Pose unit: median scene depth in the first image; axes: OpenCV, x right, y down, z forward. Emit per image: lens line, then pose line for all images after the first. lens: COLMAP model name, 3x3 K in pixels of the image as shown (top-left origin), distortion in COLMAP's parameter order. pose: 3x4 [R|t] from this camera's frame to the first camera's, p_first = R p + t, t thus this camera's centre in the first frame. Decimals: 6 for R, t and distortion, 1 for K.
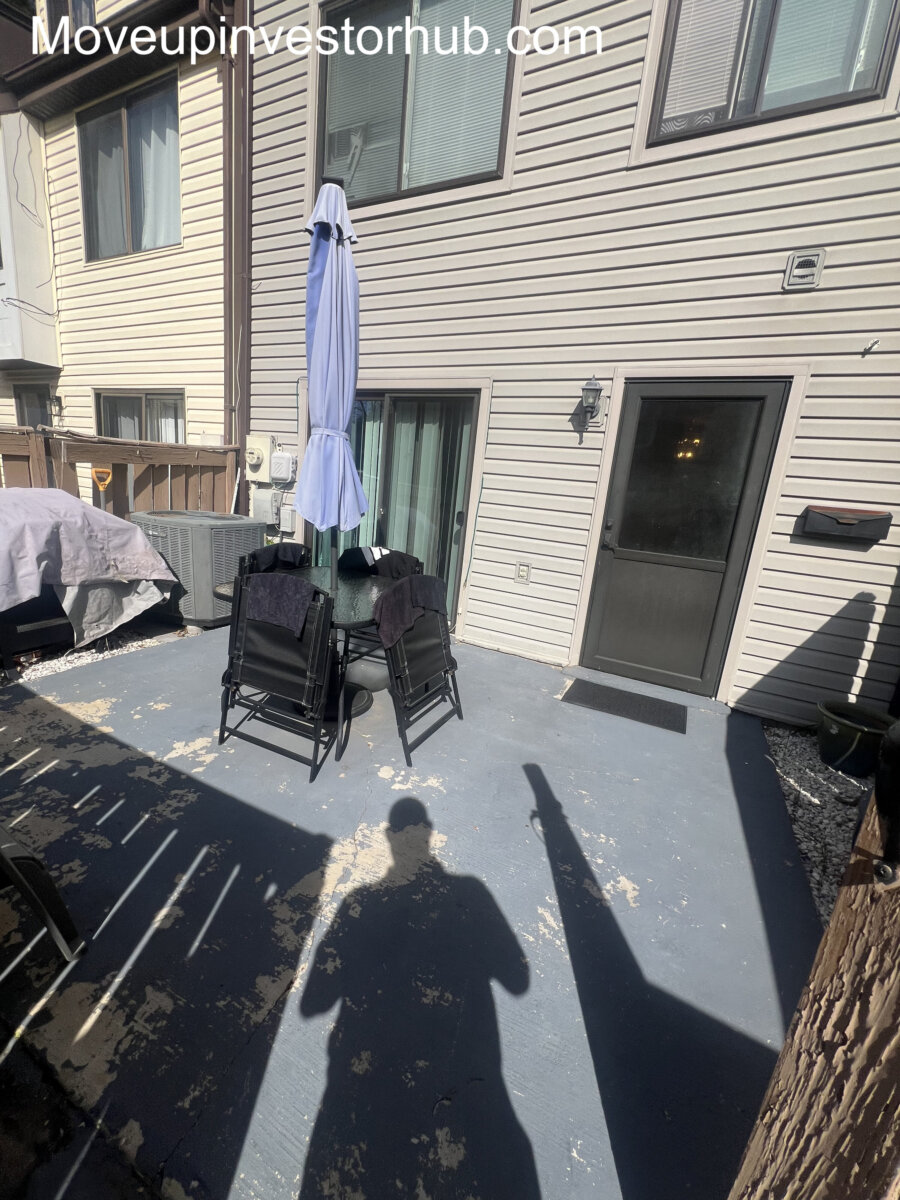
lens RADIAL K [[481.9, 0, 447.5], [0, 481.9, 593.8], [0, 0, 1]] dist [-0.001398, 0.000586]
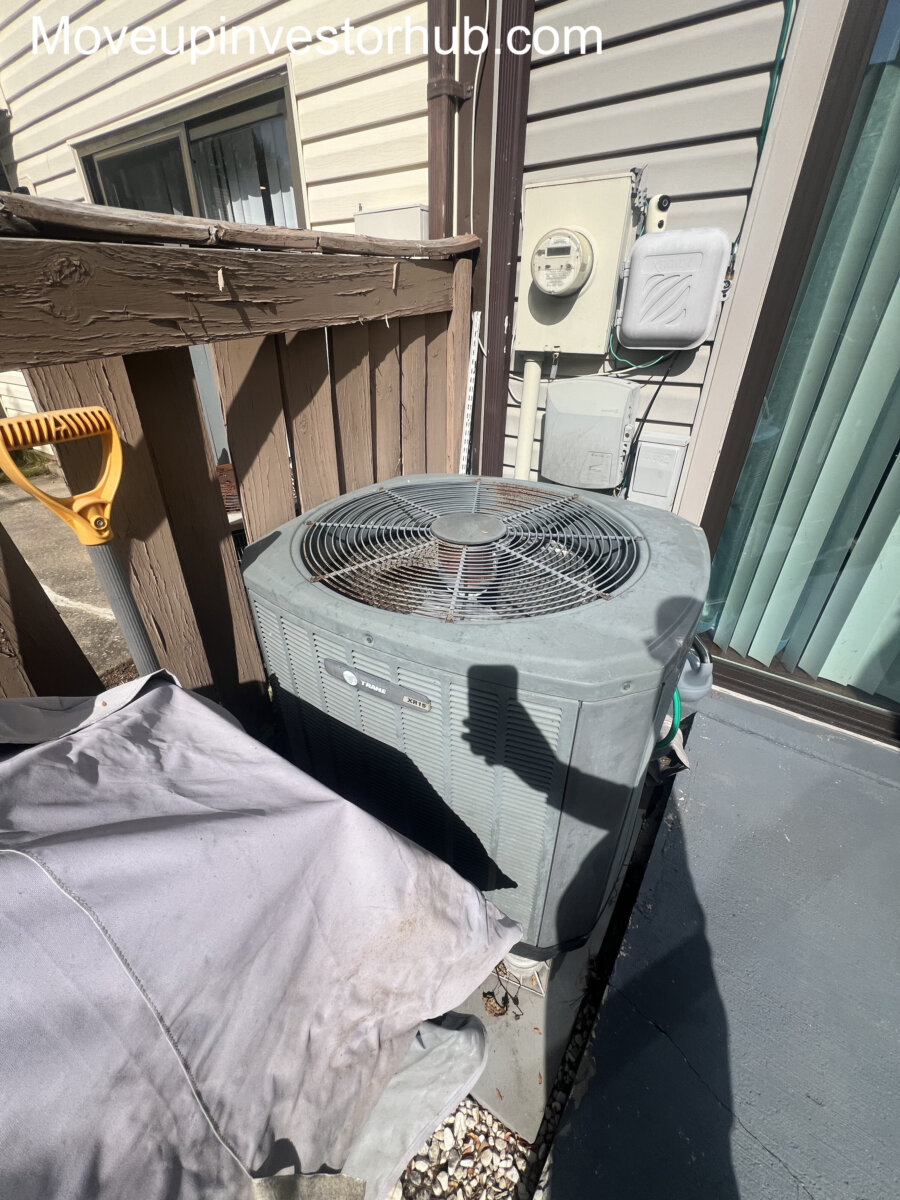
lens RADIAL K [[481.9, 0, 449.3], [0, 481.9, 596.1], [0, 0, 1]] dist [-0.001398, 0.000586]
pose [[0.987900, -0.018252, -0.154017, -0.412251], [0.064070, 0.952383, 0.298096, -0.175195], [0.141243, -0.304357, 0.942028, 0.621330]]
